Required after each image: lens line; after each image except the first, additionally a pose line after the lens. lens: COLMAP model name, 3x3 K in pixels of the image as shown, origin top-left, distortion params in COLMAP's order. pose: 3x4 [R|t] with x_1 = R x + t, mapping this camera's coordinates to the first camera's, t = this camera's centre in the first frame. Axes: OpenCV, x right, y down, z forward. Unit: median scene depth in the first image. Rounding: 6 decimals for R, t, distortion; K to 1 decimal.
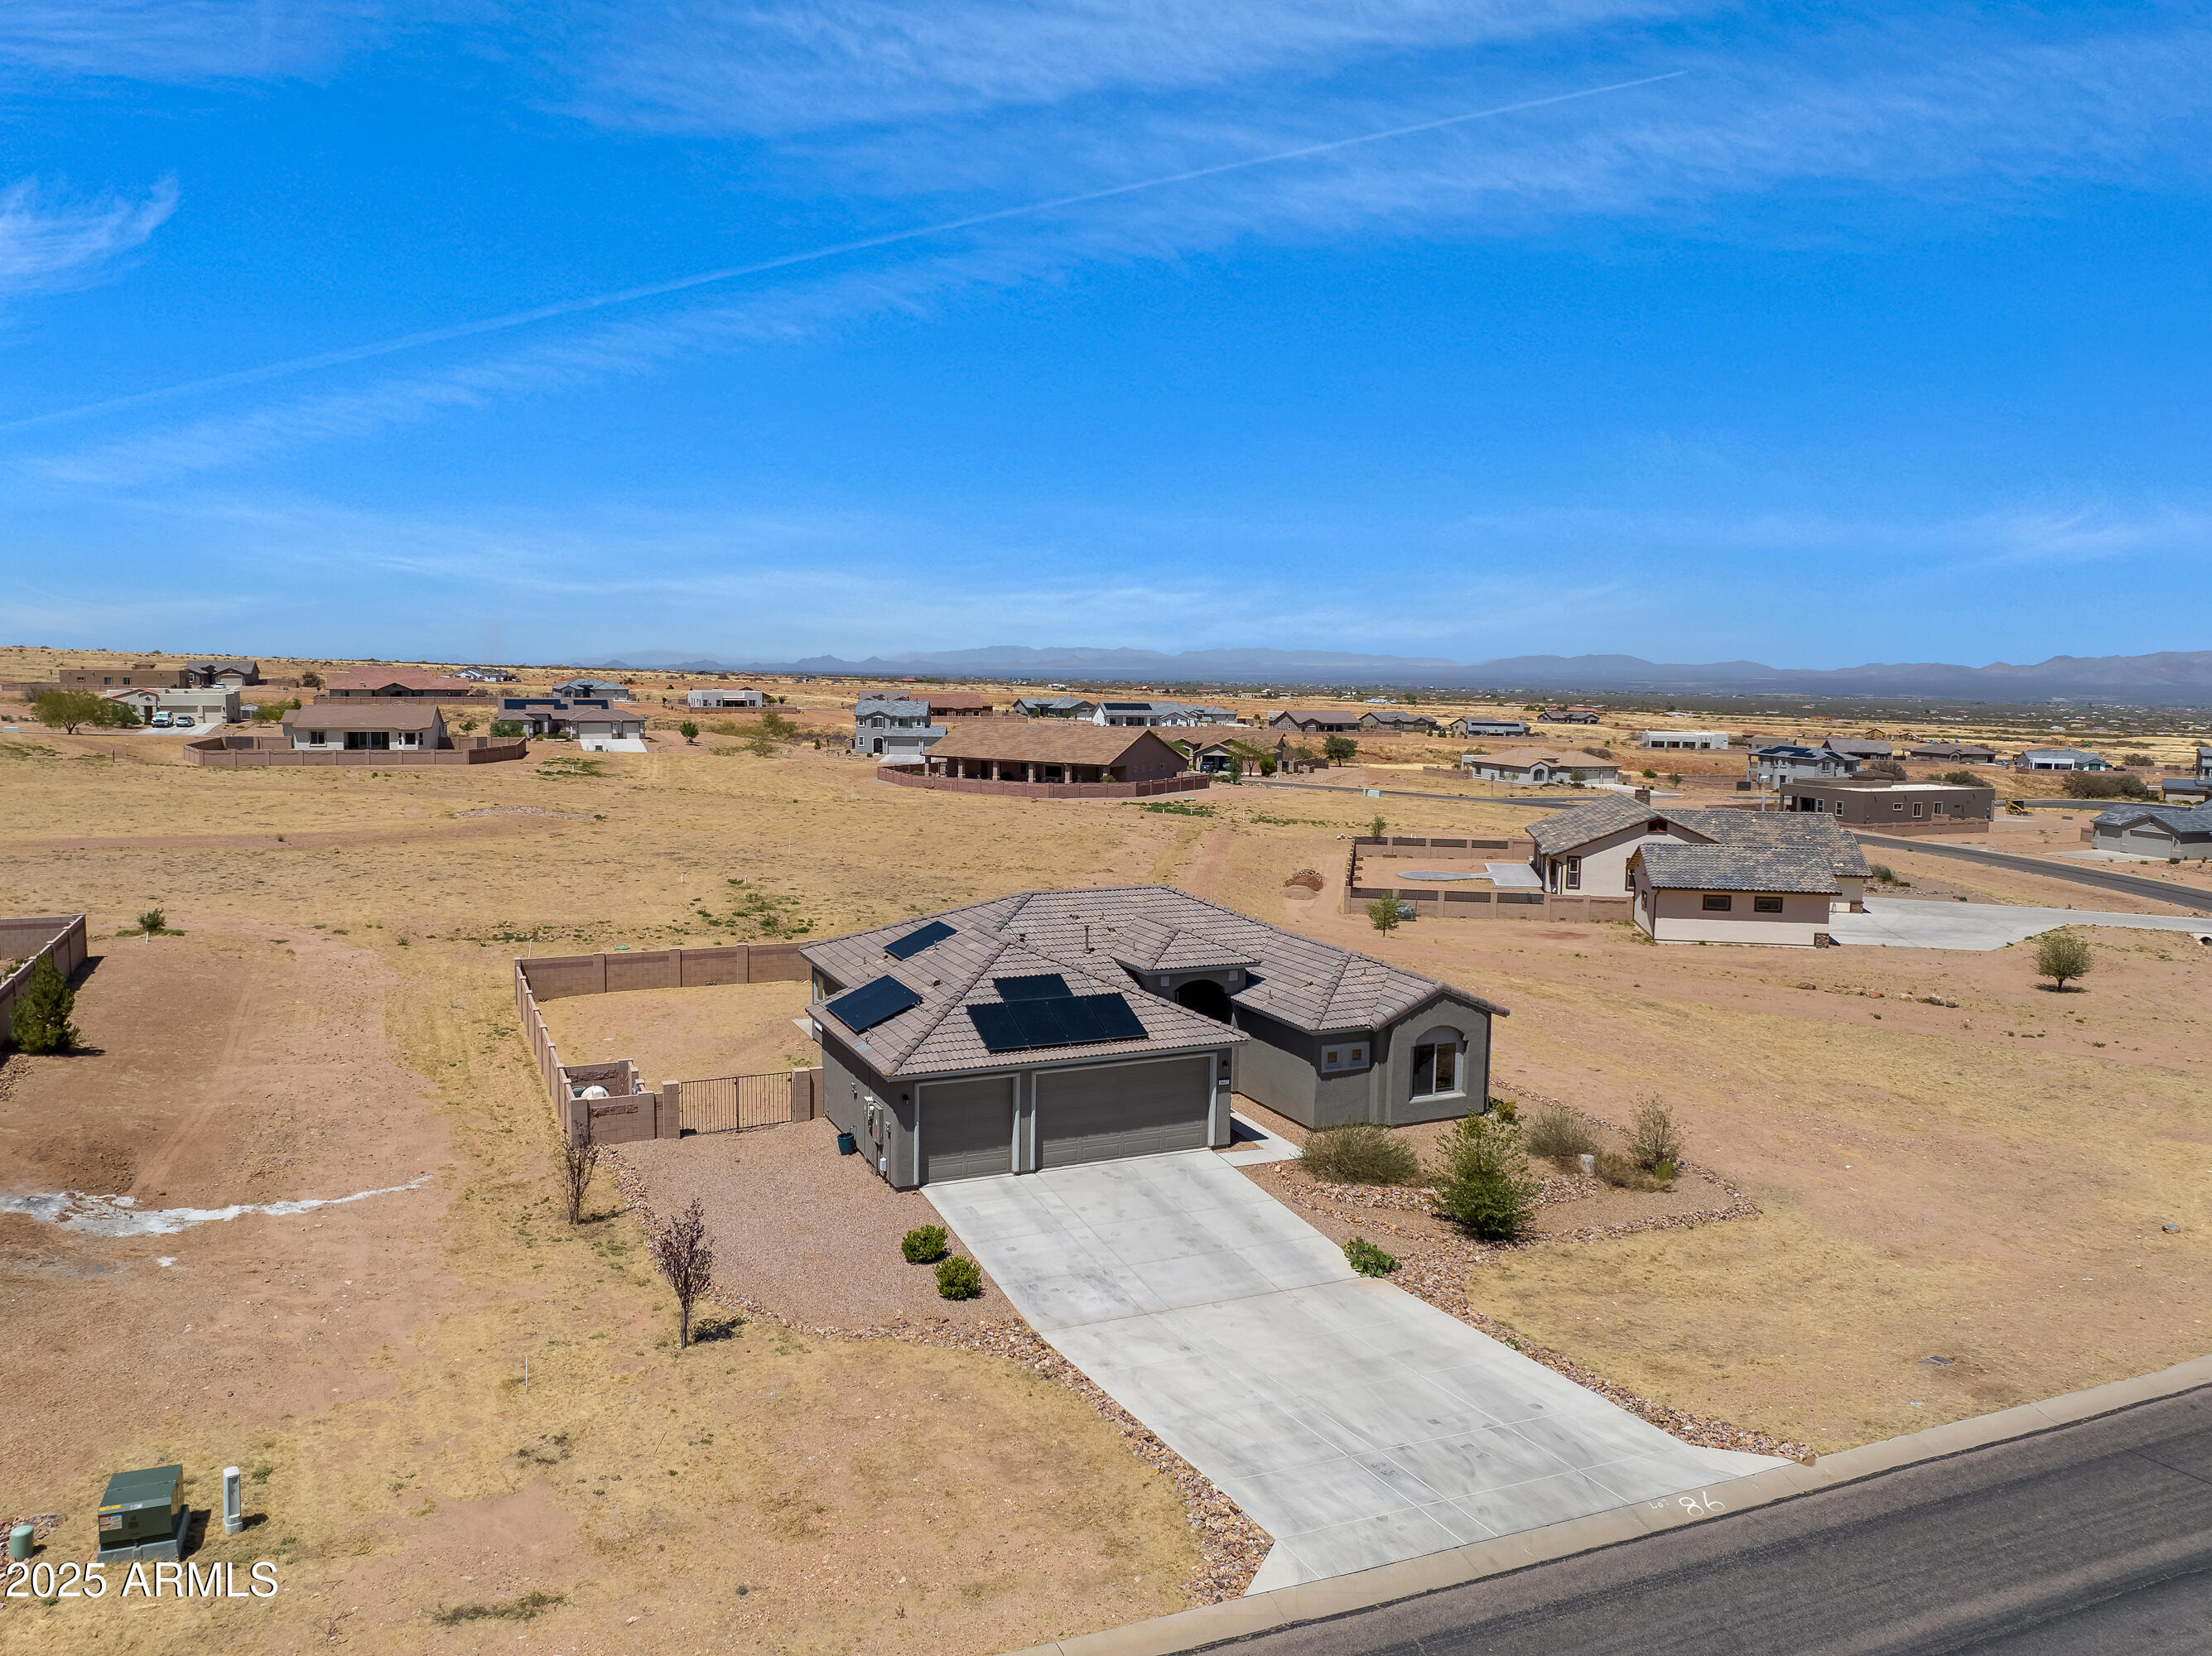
lens RADIAL K [[1583.3, 0, 1110.0], [0, 1583.3, 832.2], [0, 0, 1]] dist [-0.032074, -0.000049]
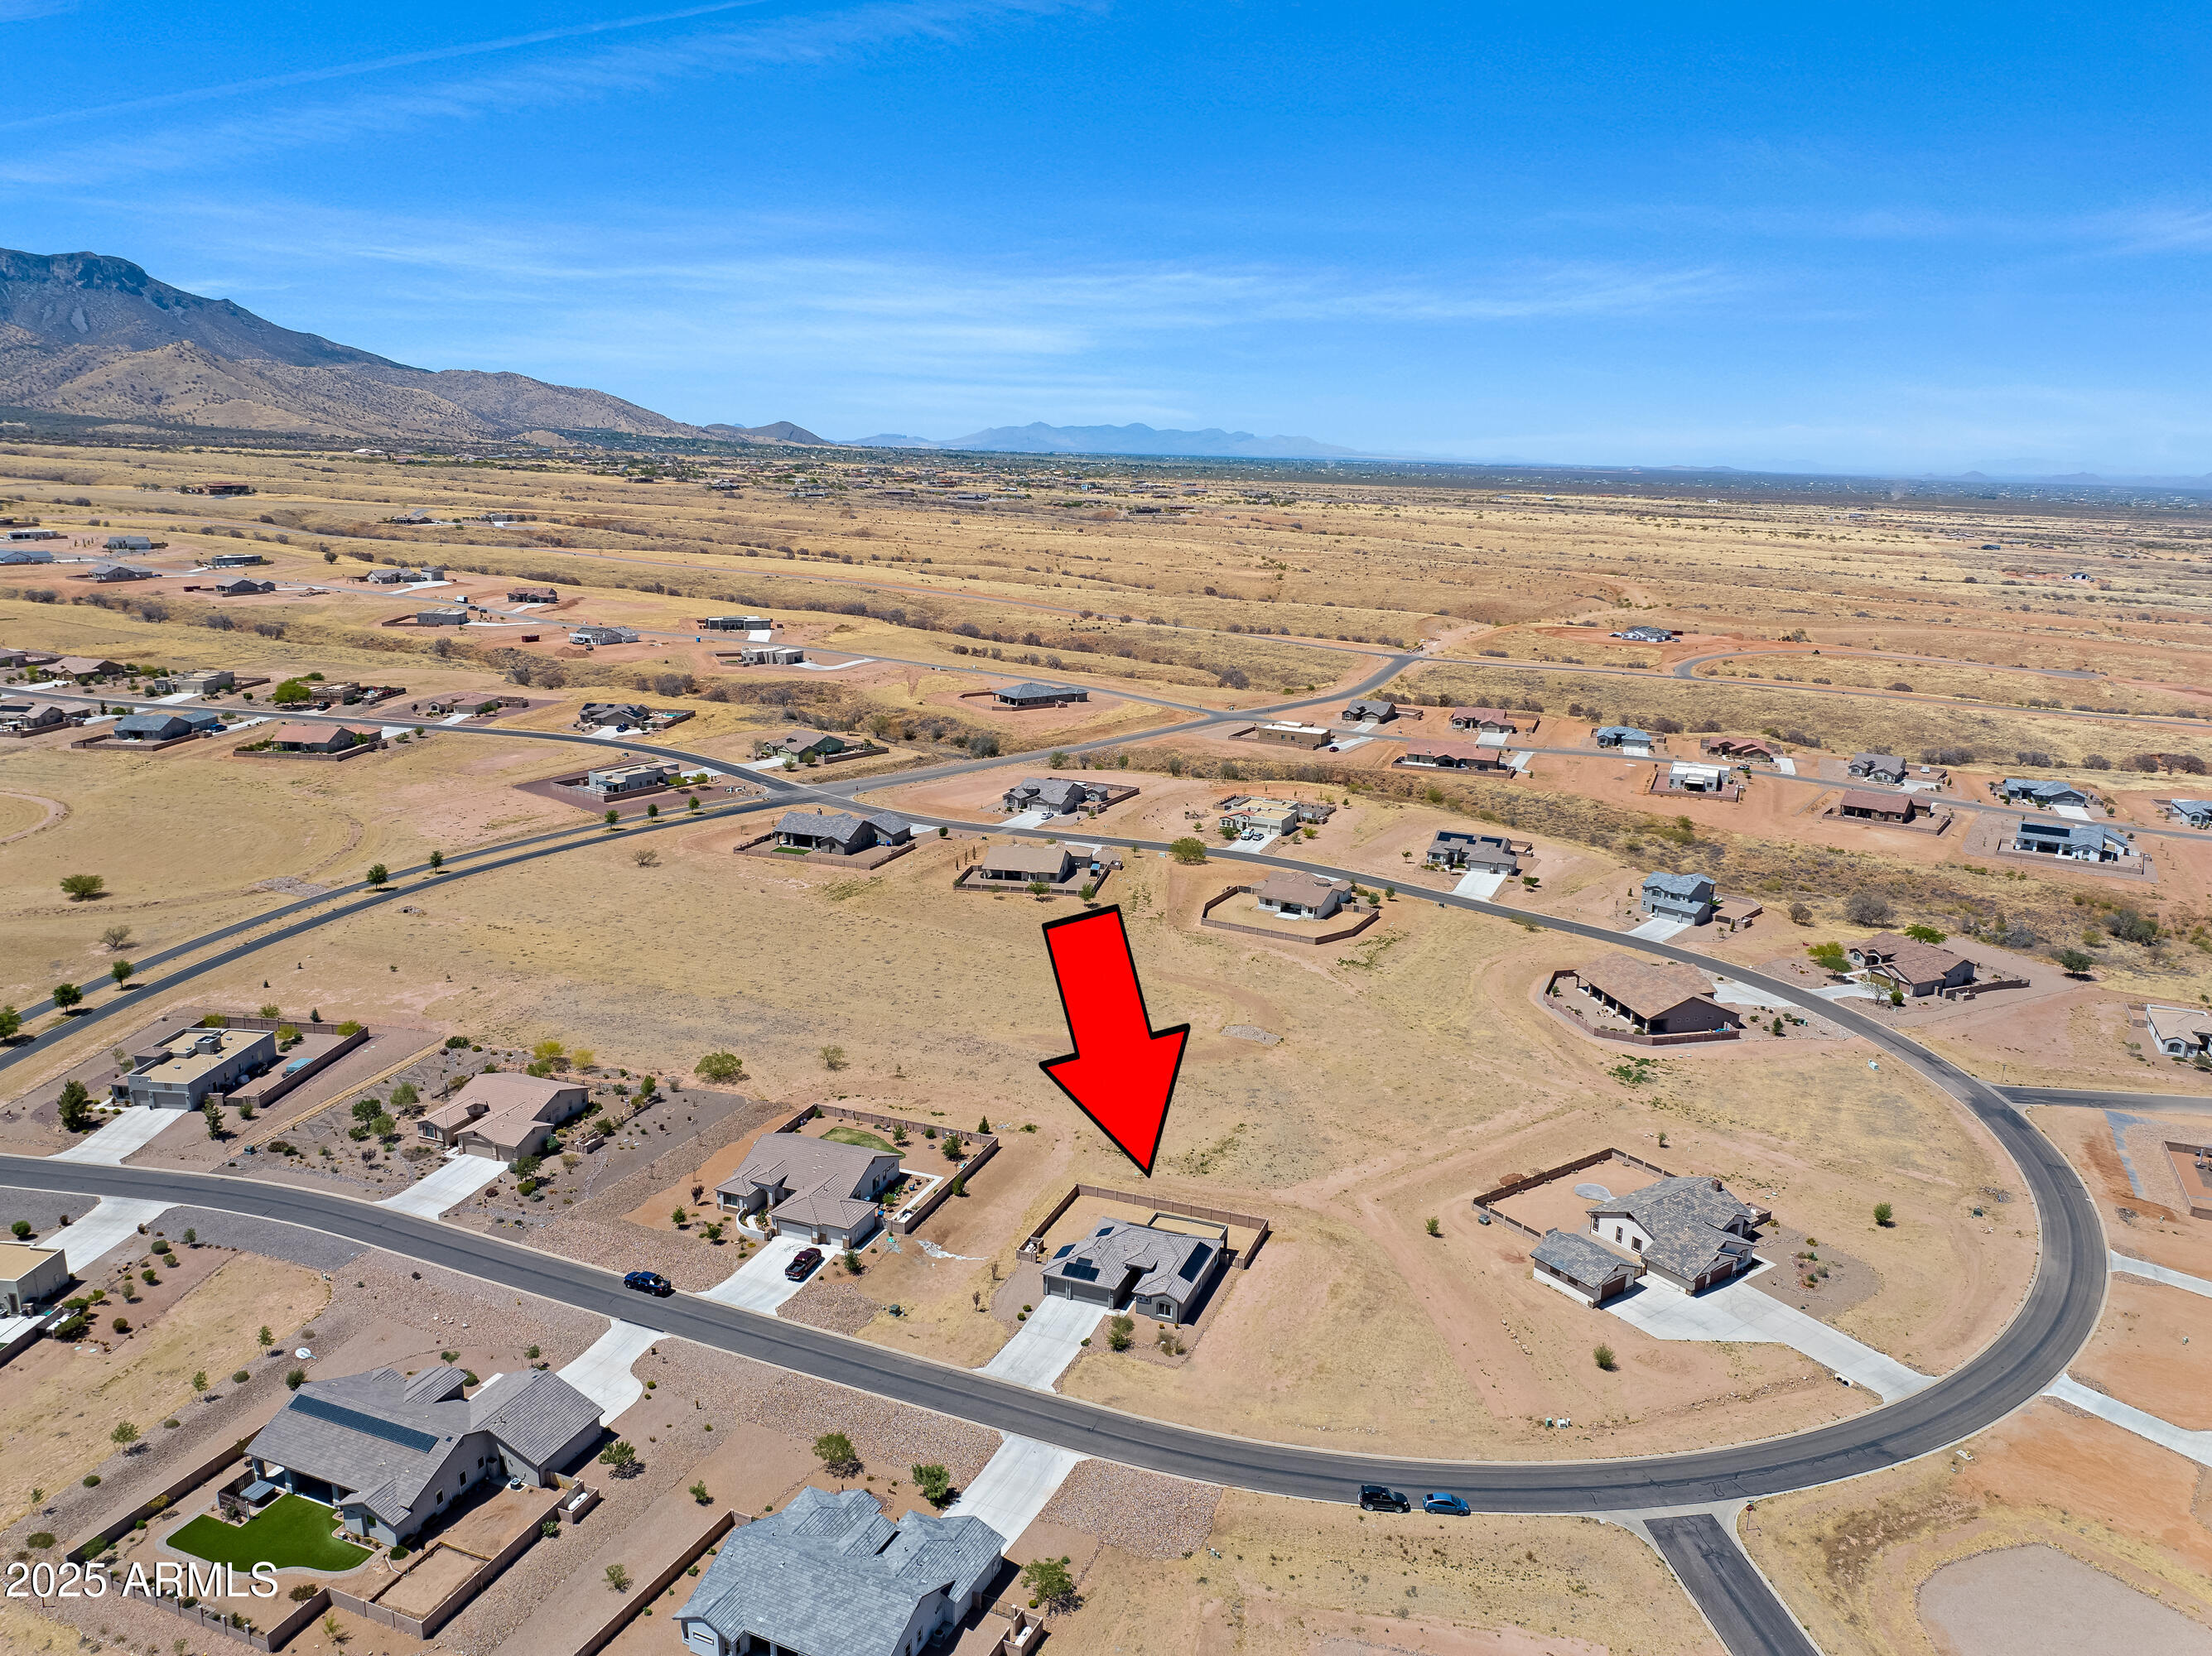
lens RADIAL K [[1583.3, 0, 1110.0], [0, 1583.3, 832.2], [0, 0, 1]] dist [-0.032074, -0.000049]
pose [[0.696354, 0.171946, -0.696796, 3.960774], [-0.088063, 0.984011, 0.154814, -2.447825], [0.712275, -0.046443, 0.700362, -2.799988]]
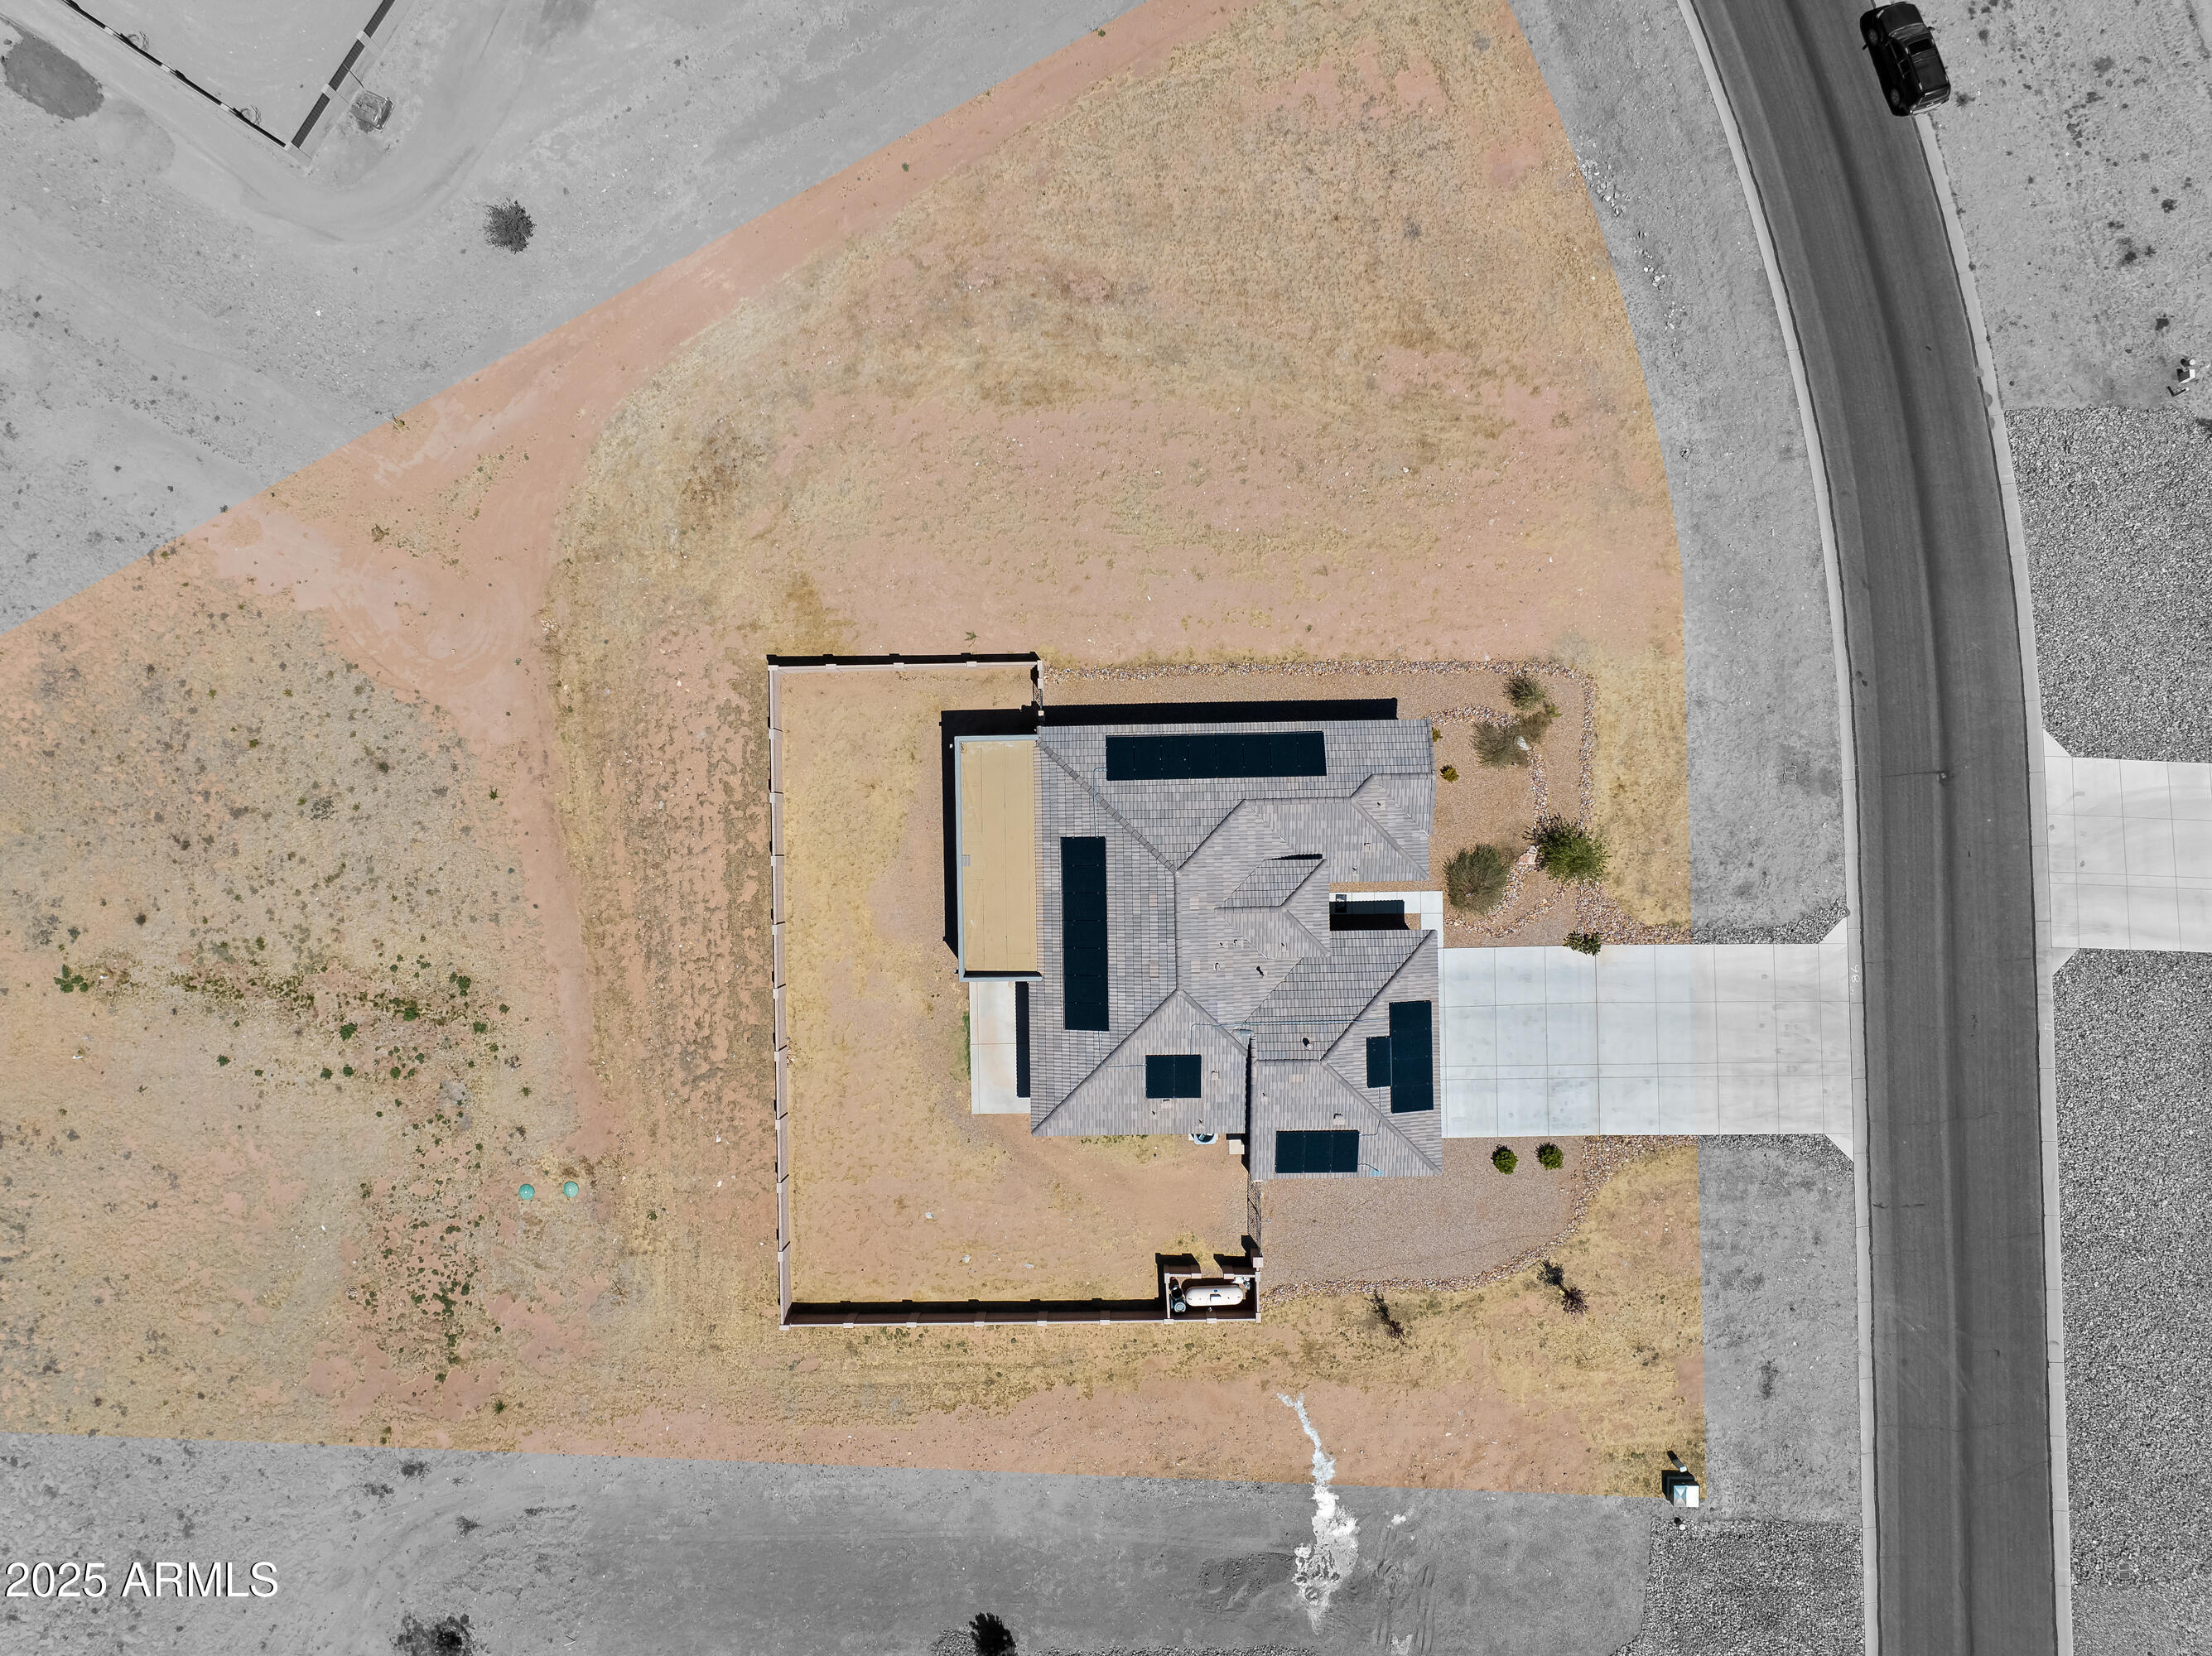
lens RADIAL K [[1530.9, 0, 1106.0], [0, 1530.9, 828.0], [0, 0, 1]] dist [0.001784, -0.097066]
pose [[0.400784, -0.916131, -0.008698, 0.083200], [0.114392, 0.040620, 0.992605, -1.818068], [-0.909003, -0.398815, 0.121078, 1.508910]]
